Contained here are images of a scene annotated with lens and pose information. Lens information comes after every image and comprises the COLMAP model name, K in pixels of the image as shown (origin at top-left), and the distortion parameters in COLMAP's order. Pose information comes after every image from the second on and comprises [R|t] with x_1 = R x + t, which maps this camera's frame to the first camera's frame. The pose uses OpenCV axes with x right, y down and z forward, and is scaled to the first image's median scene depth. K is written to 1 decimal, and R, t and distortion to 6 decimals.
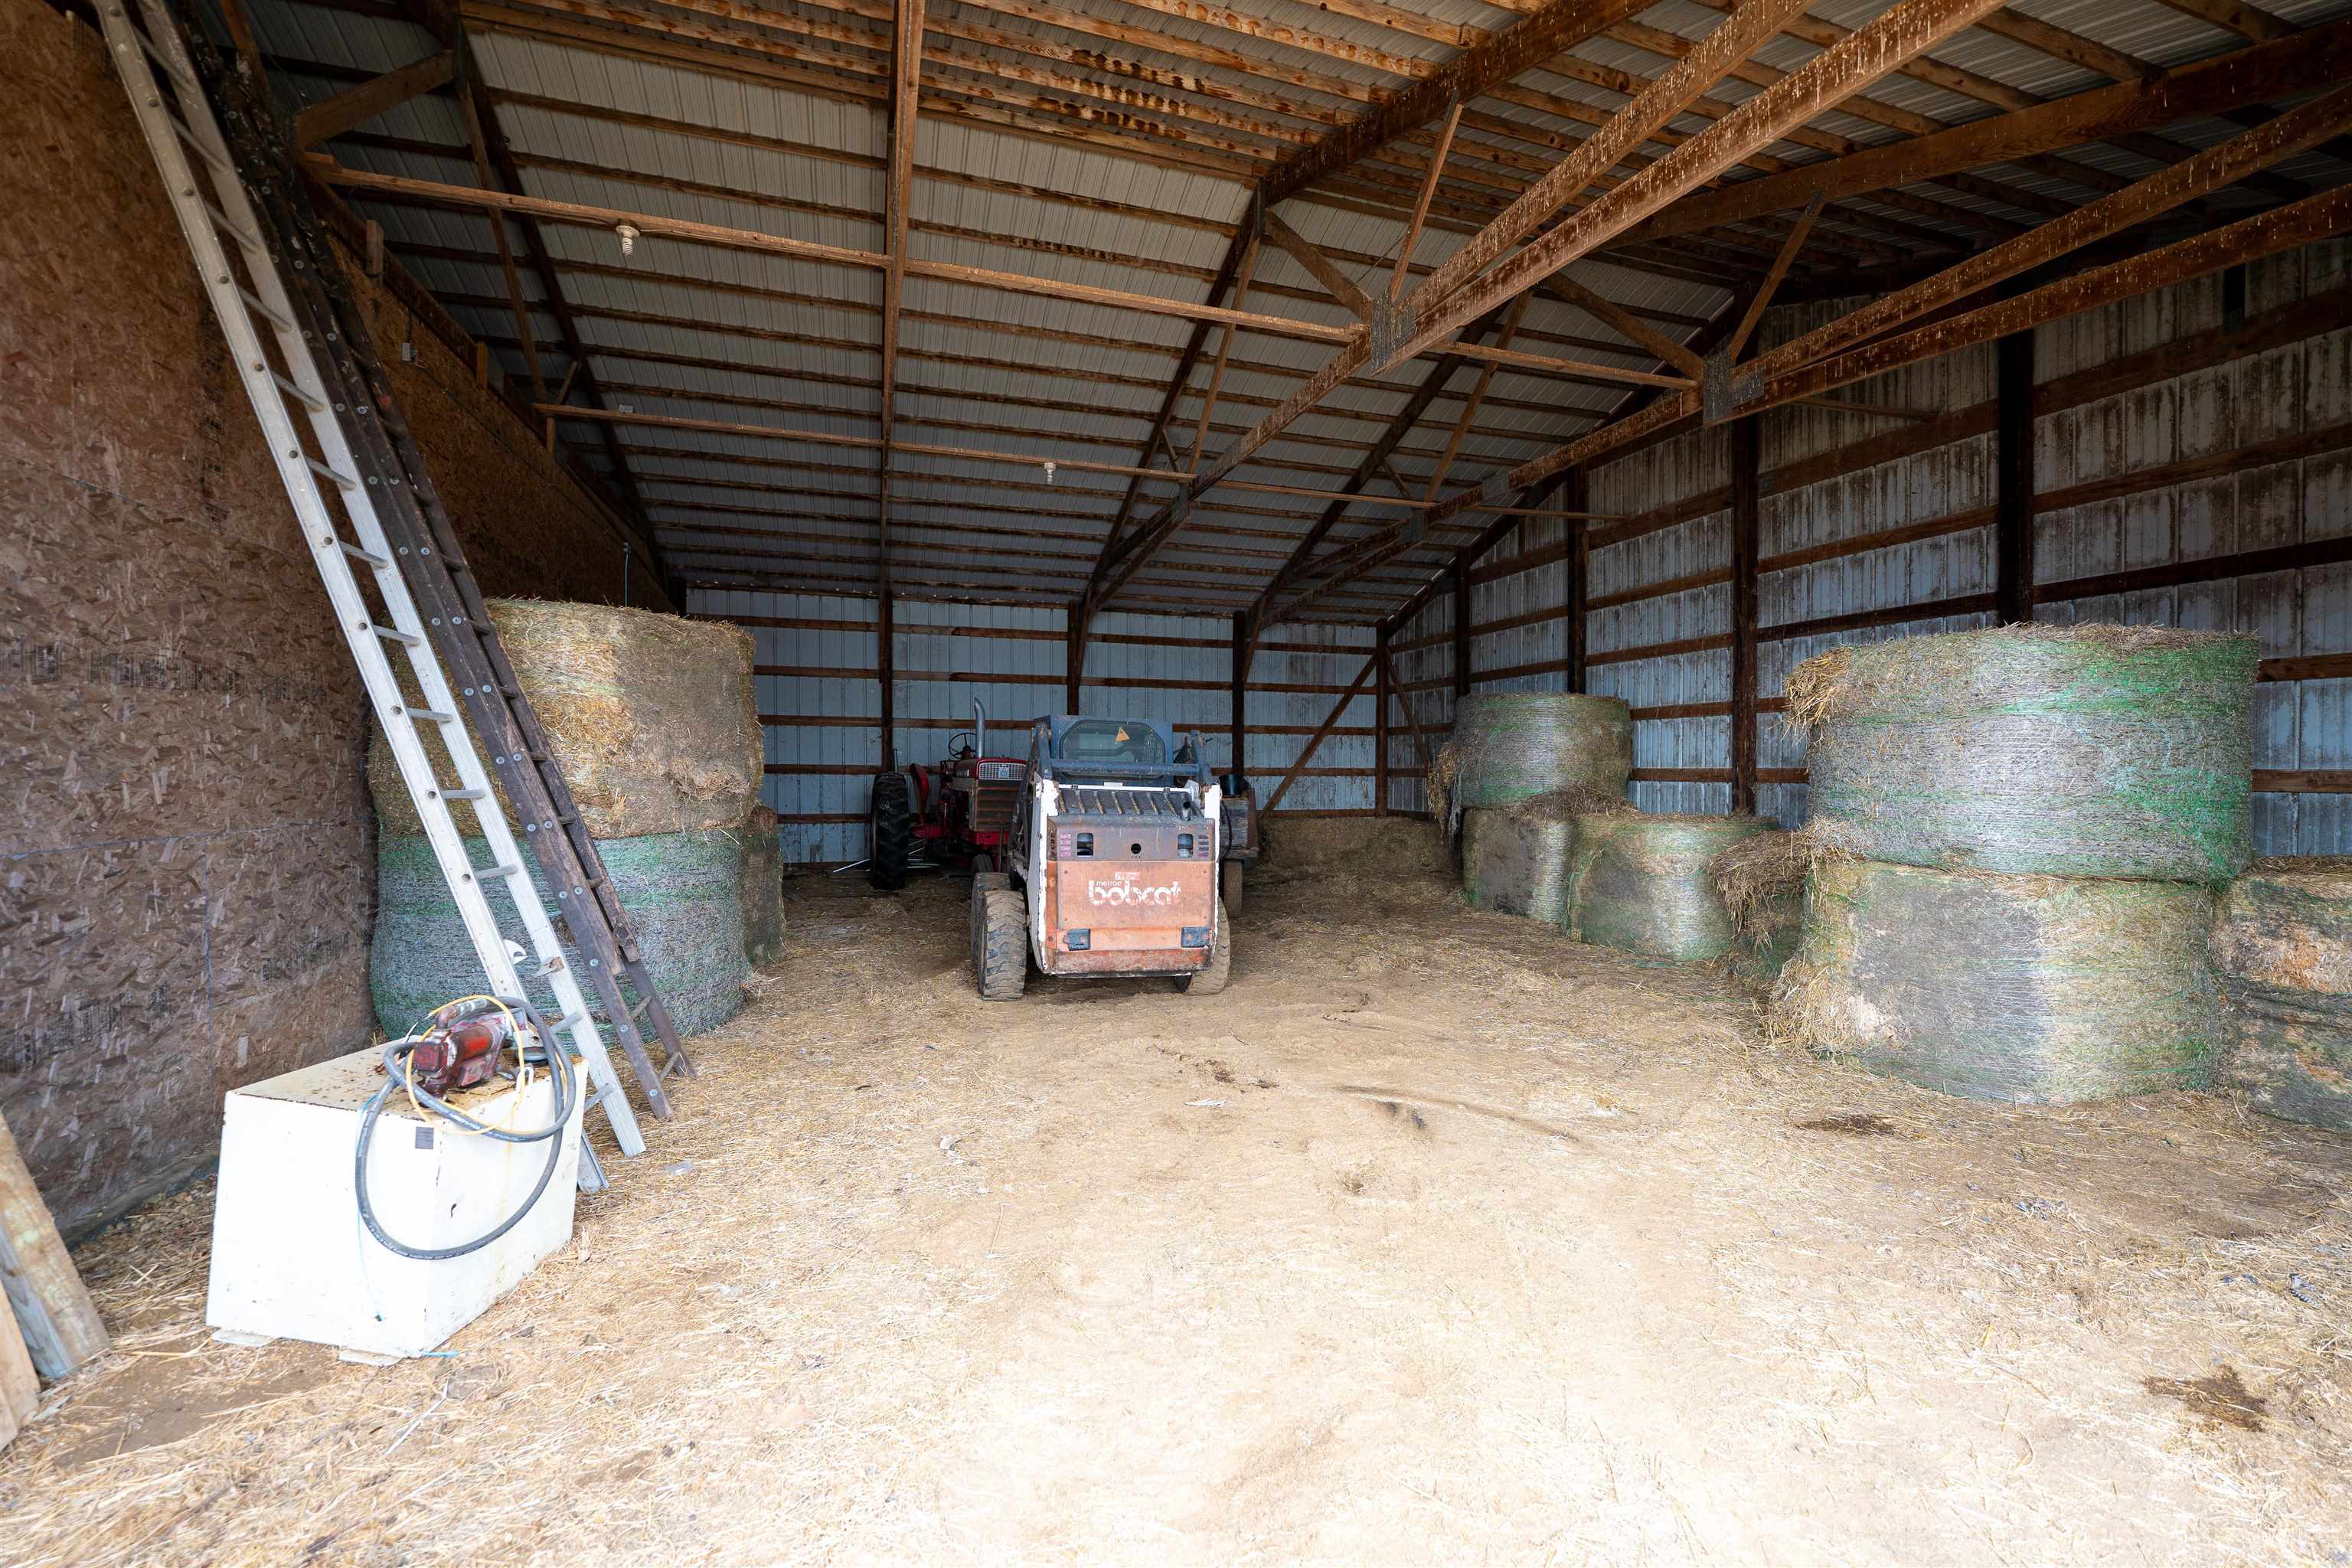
lens RADIAL K [[952.4, 0, 1191.4], [0, 952.4, 787.5], [0, 0, 1]] dist [-0.020558, 0.003311]
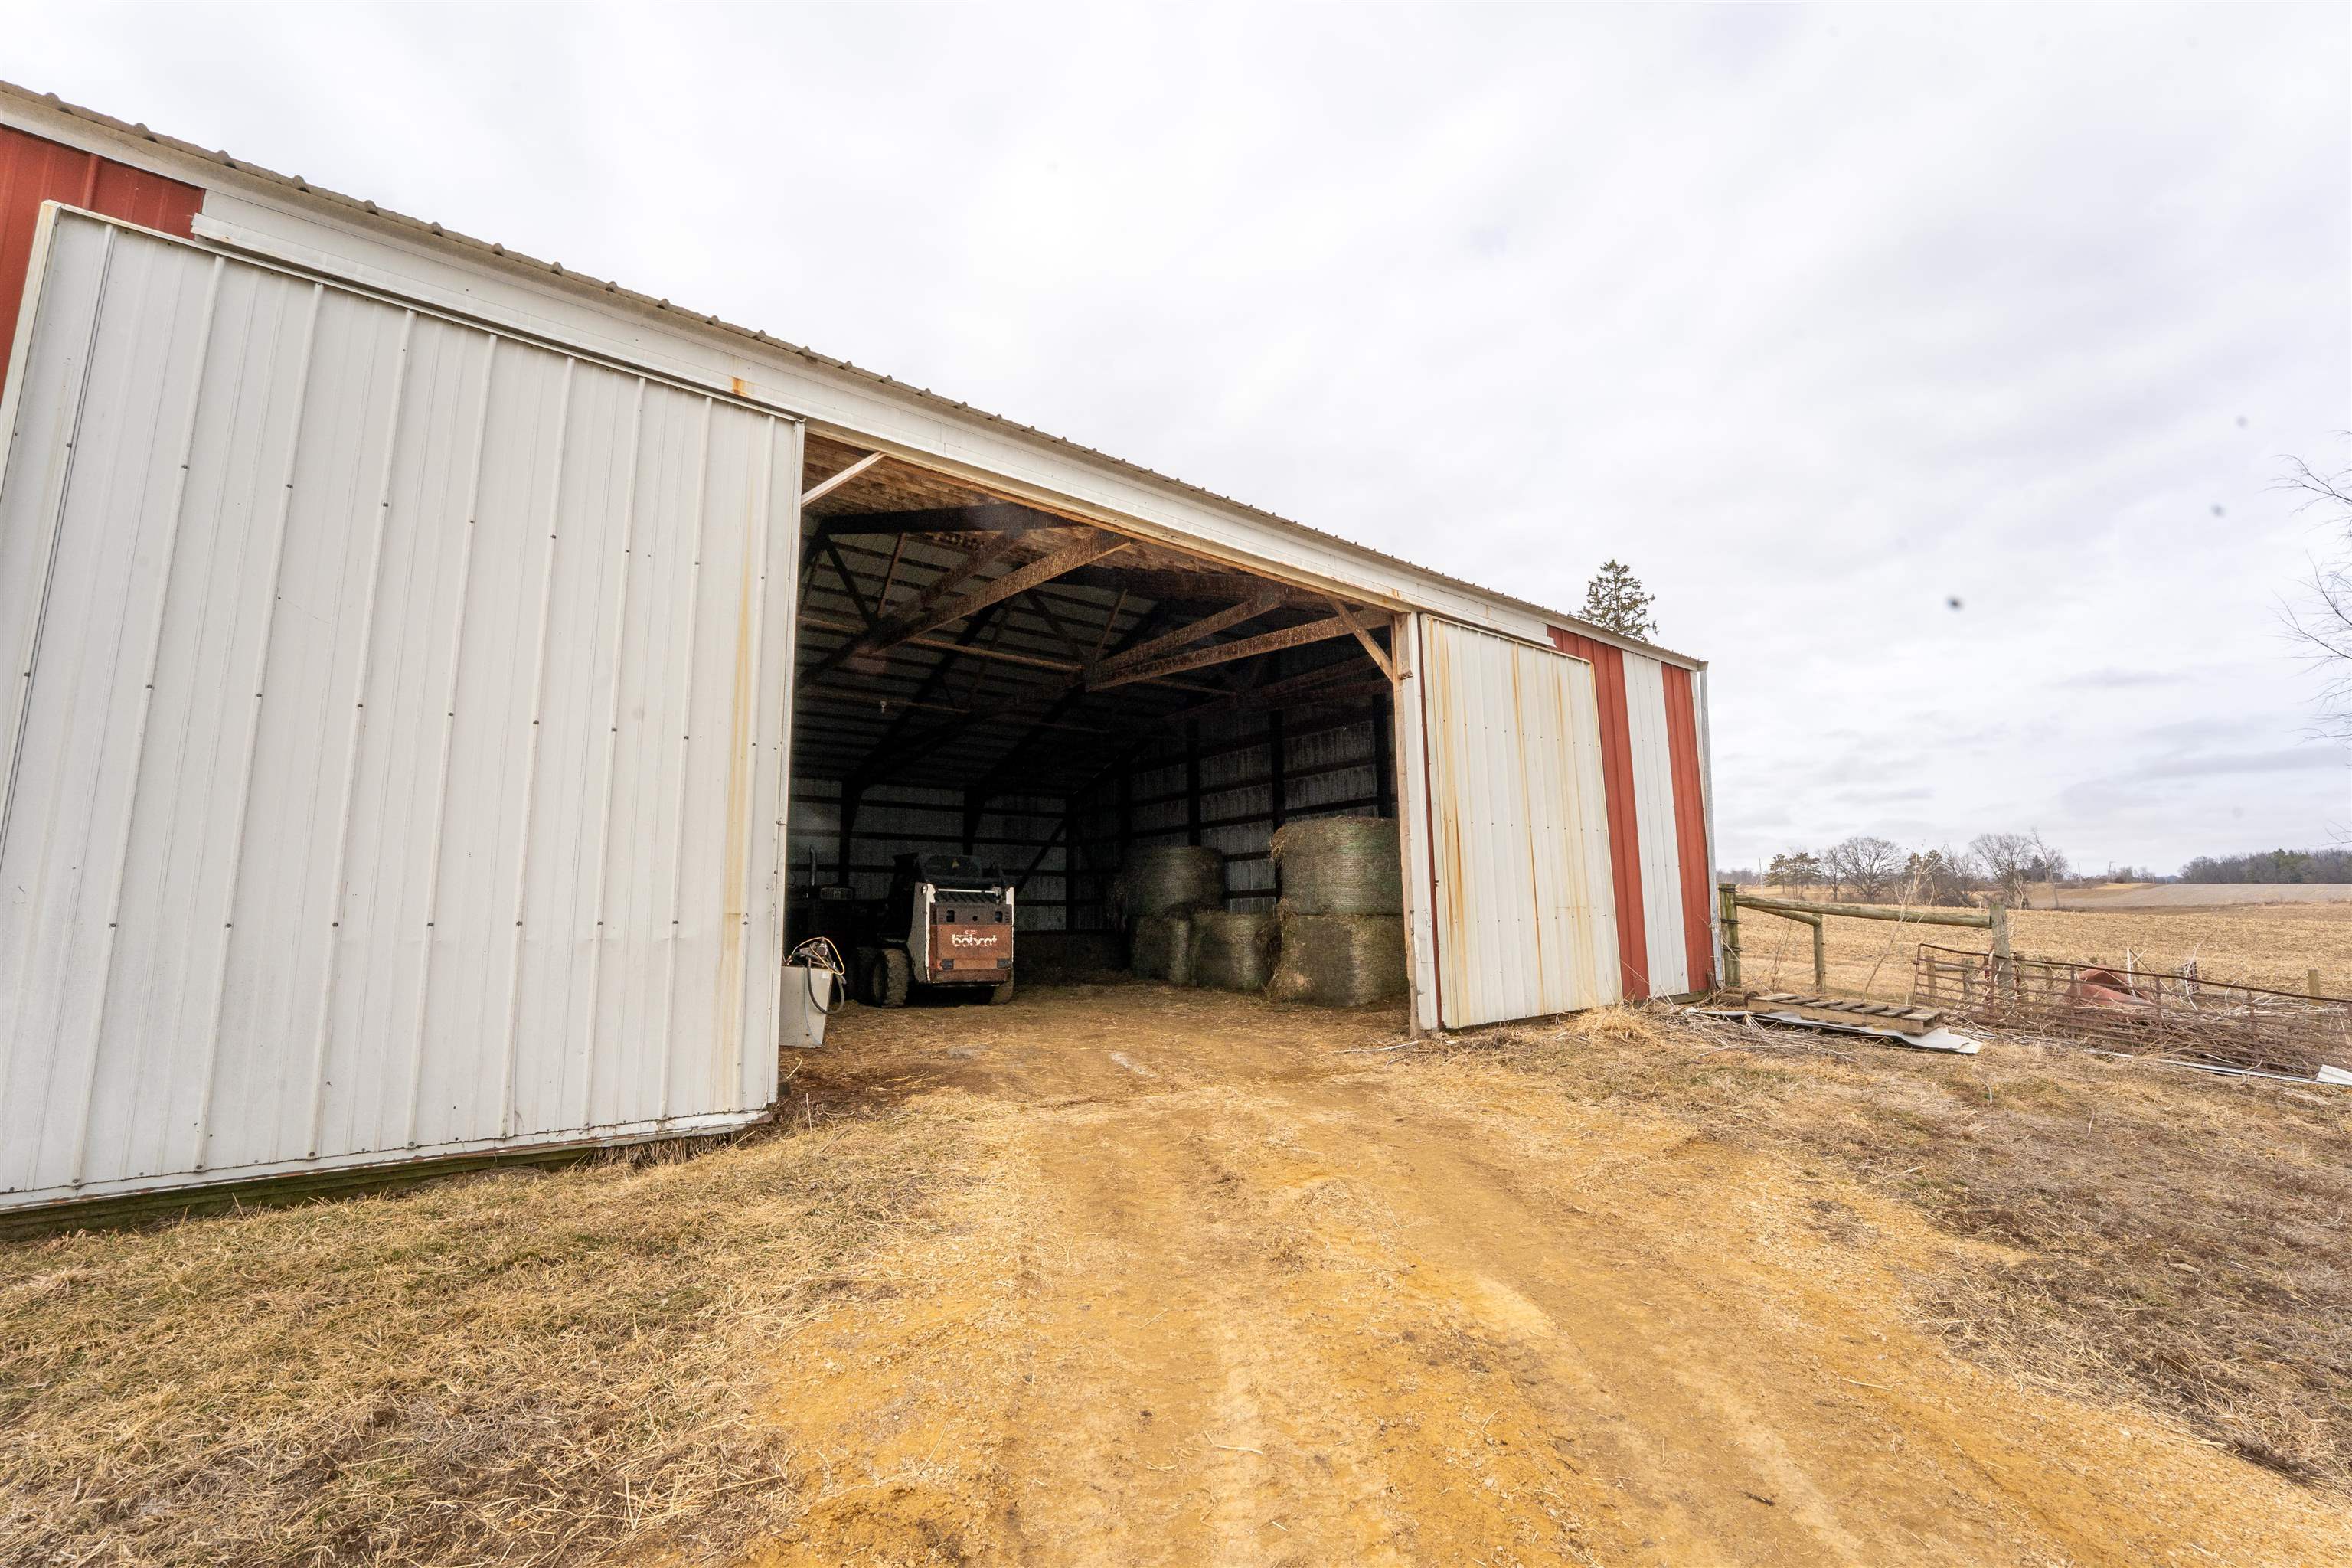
lens RADIAL K [[952.4, 0, 1181.7], [0, 952.4, 783.7], [0, 0, 1]] dist [-0.020558, 0.003311]
pose [[0.942517, 0.029295, 0.332871, -0.187664], [0.026852, 0.986289, -0.162830, 0.070792], [-0.333077, 0.162408, 0.928808, -0.608507]]
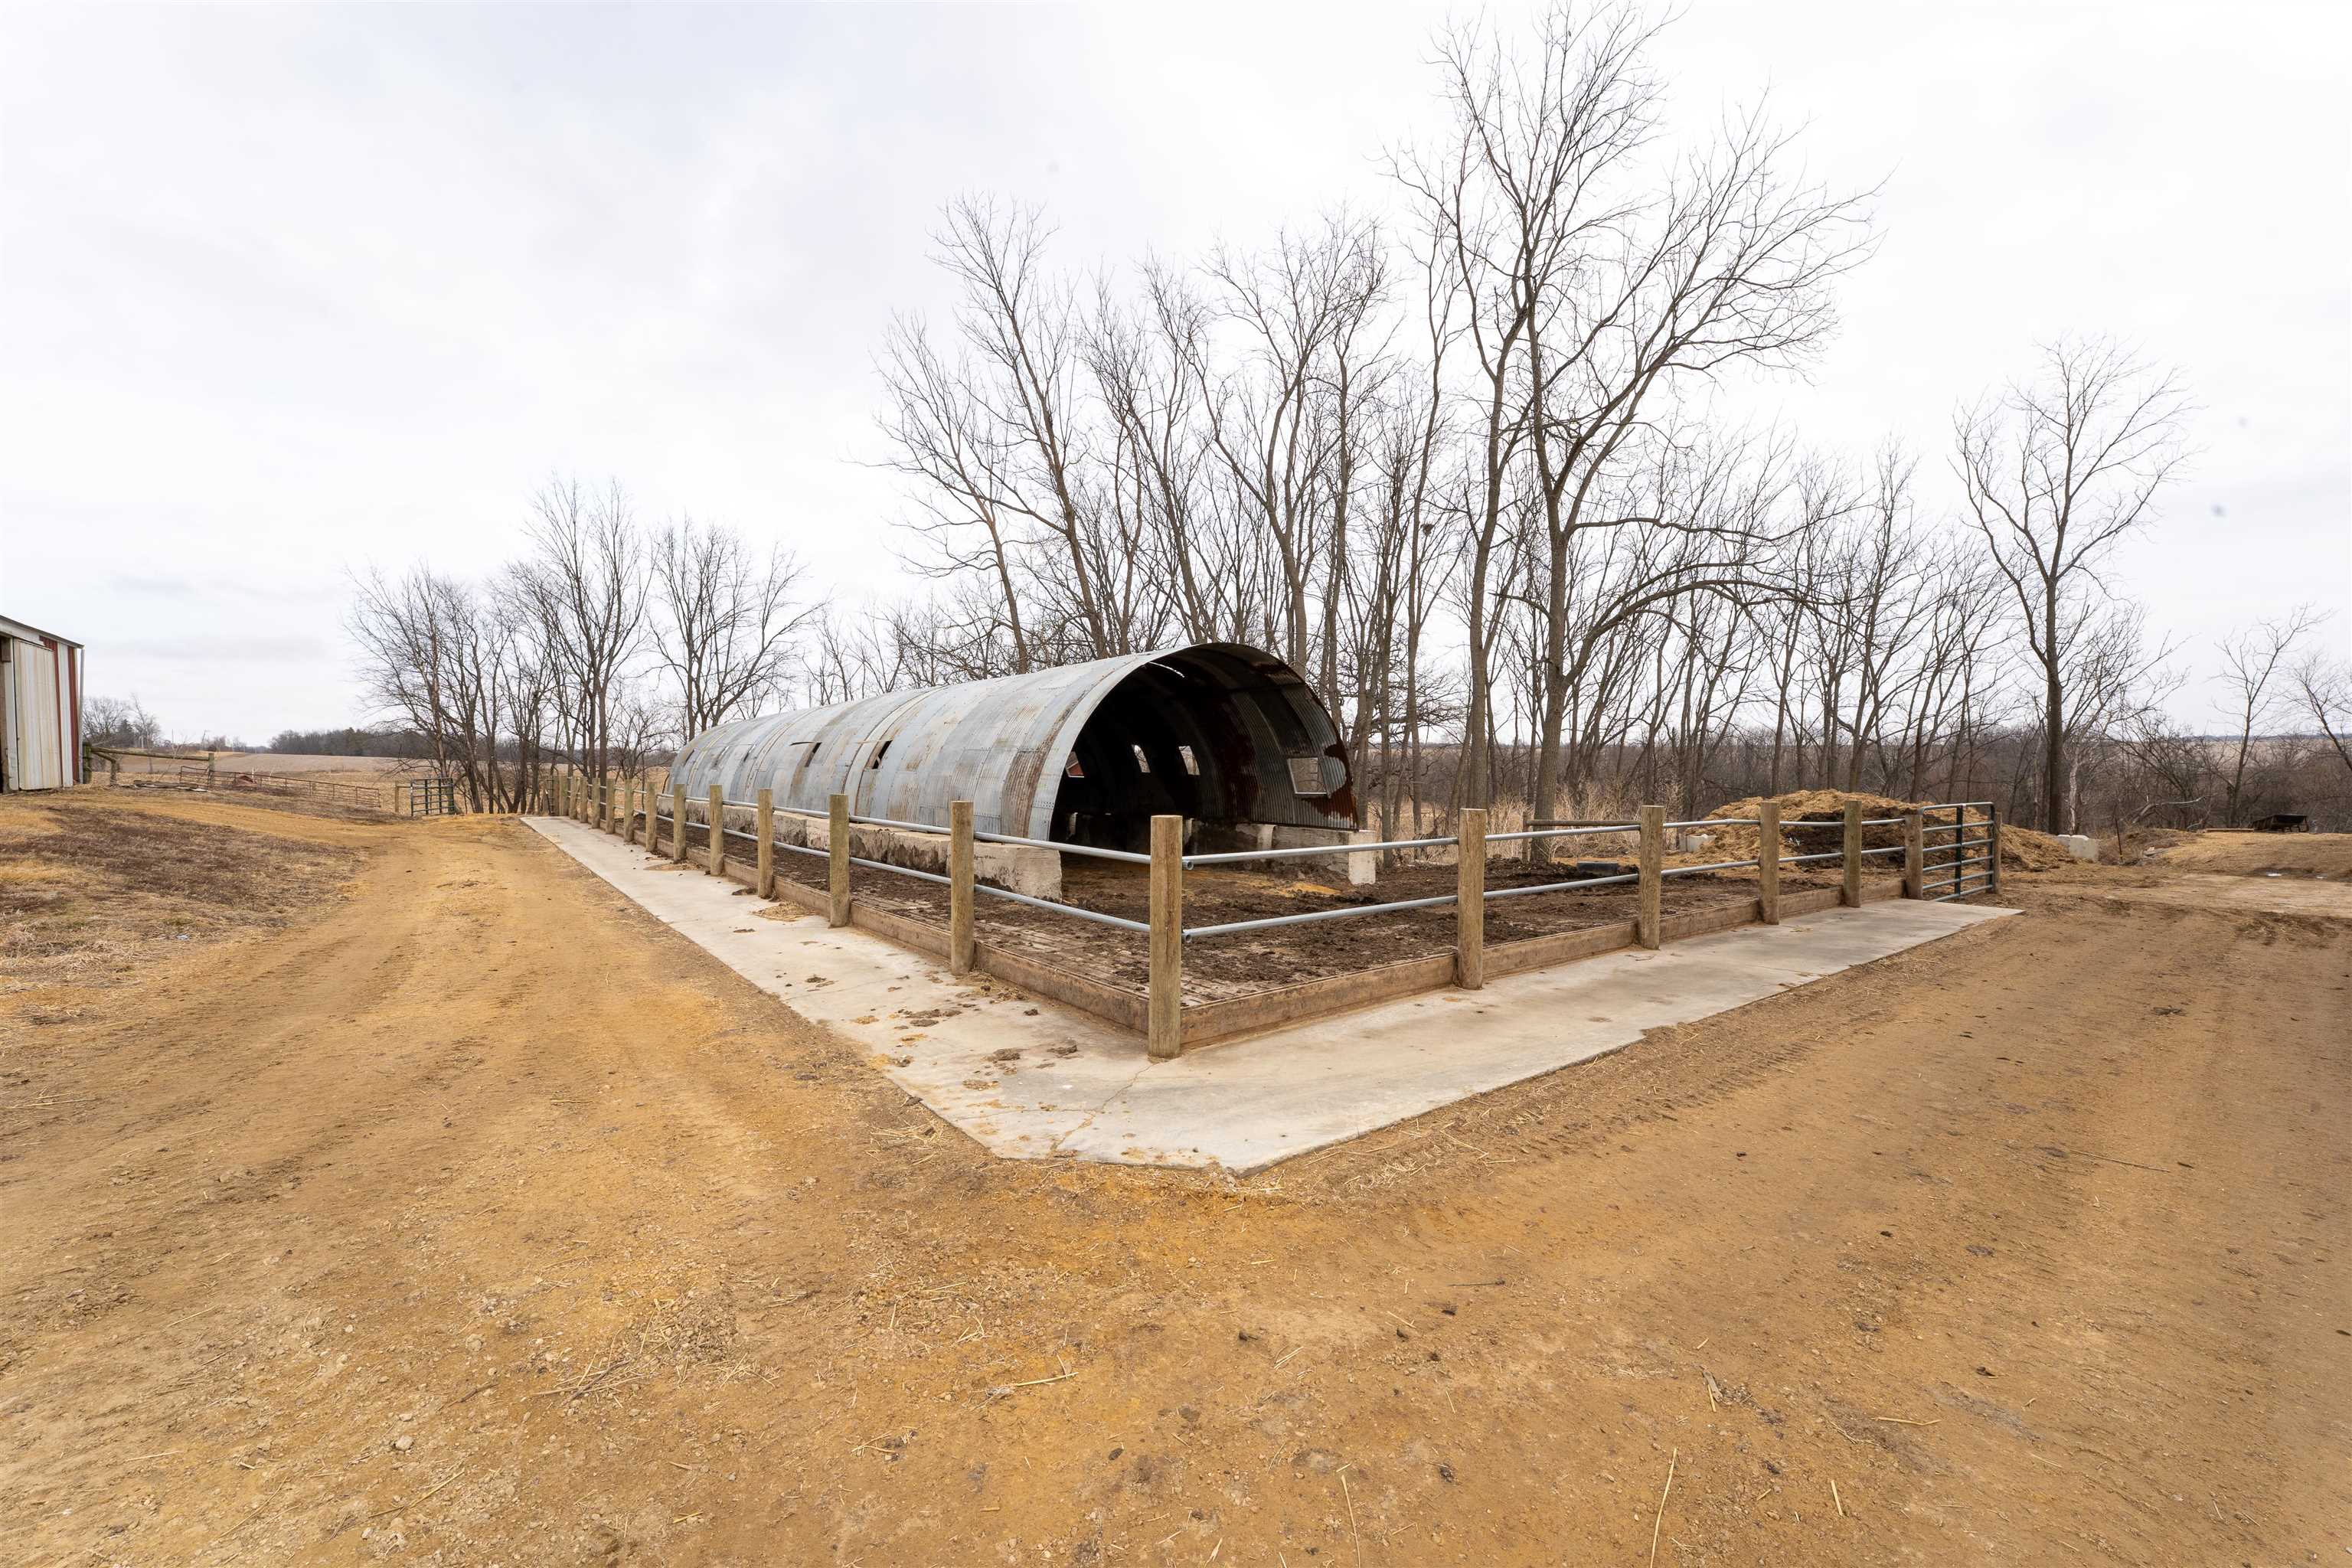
lens RADIAL K [[952.4, 0, 1190.8], [0, 952.4, 783.8], [0, 0, 1]] dist [-0.020558, 0.003311]
pose [[-0.356104, -0.019215, 0.934249, -4.171341], [0.026971, 0.999161, 0.030830, 0.182067], [-0.934057, 0.036177, -0.355287, -2.341178]]
